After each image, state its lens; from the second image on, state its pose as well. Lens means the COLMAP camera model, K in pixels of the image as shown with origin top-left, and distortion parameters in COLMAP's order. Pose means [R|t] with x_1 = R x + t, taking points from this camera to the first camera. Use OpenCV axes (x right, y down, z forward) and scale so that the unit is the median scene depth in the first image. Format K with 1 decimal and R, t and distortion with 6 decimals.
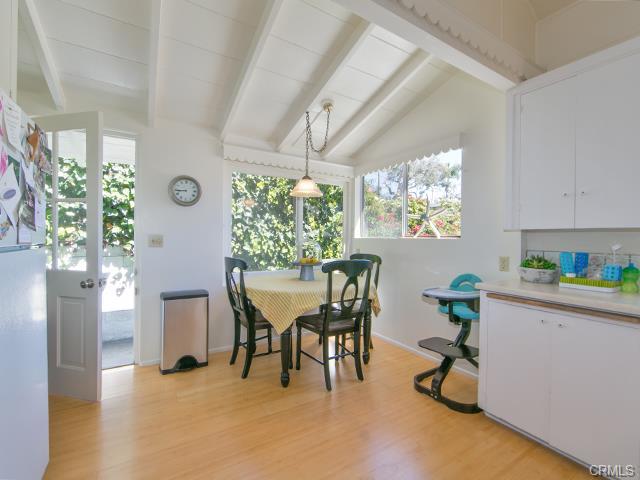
lens RADIAL K [[288.9, 0, 318.4], [0, 288.9, 236.7], [0, 0, 1]] dist [-0.001699, 0.000187]
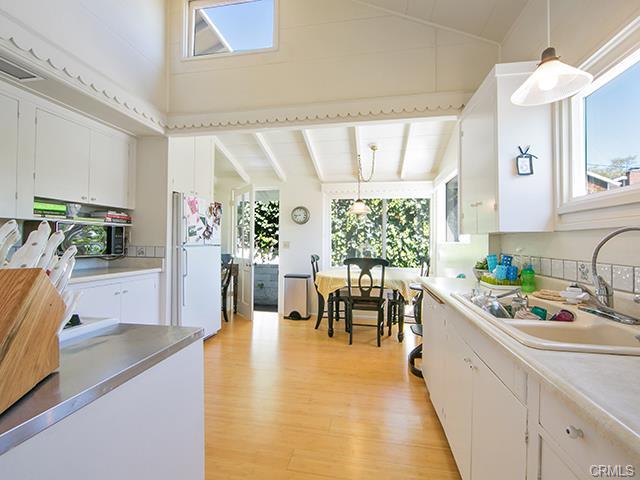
lens RADIAL K [[288.9, 0, 318.4], [0, 288.9, 236.7], [0, 0, 1]] dist [-0.001699, 0.000187]
pose [[0.743286, -0.016548, -0.668769, 0.742336], [0.002079, 0.999746, -0.022427, 0.004535], [0.668971, 0.015279, 0.743132, -0.181716]]
